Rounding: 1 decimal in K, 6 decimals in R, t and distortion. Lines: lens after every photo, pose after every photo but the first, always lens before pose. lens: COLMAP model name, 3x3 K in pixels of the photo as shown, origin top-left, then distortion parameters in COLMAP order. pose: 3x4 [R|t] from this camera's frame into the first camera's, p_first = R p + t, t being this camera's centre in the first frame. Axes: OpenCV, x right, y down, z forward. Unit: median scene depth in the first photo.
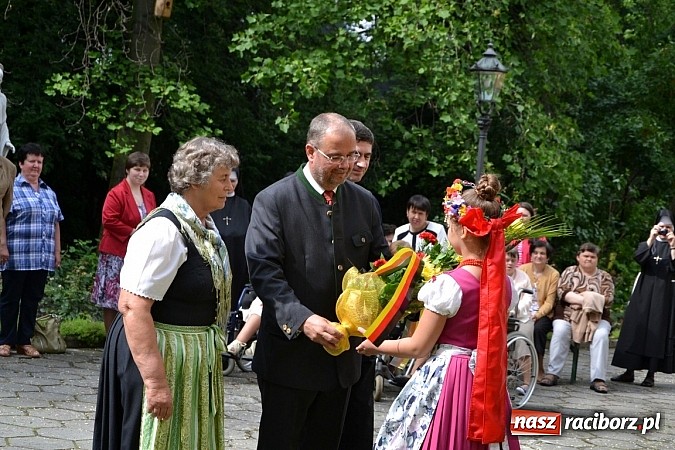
lens RADIAL K [[2155.1, 0, 337.5], [0, 2155.1, 225.0], [0, 0, 1]] dist [0.023439, -0.230260]
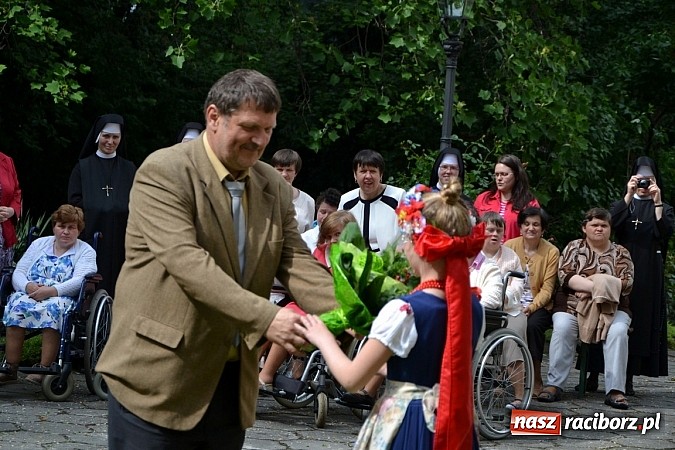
lens RADIAL K [[3355.5, 0, 337.5], [0, 3355.5, 225.0], [0, 0, 1]] dist [0.307247, 0.995888]
pose [[0.999020, -0.027461, 0.034700, -0.011810], [0.027100, 0.999574, 0.010825, -0.000644], [-0.034983, -0.009874, 0.999339, -0.136186]]
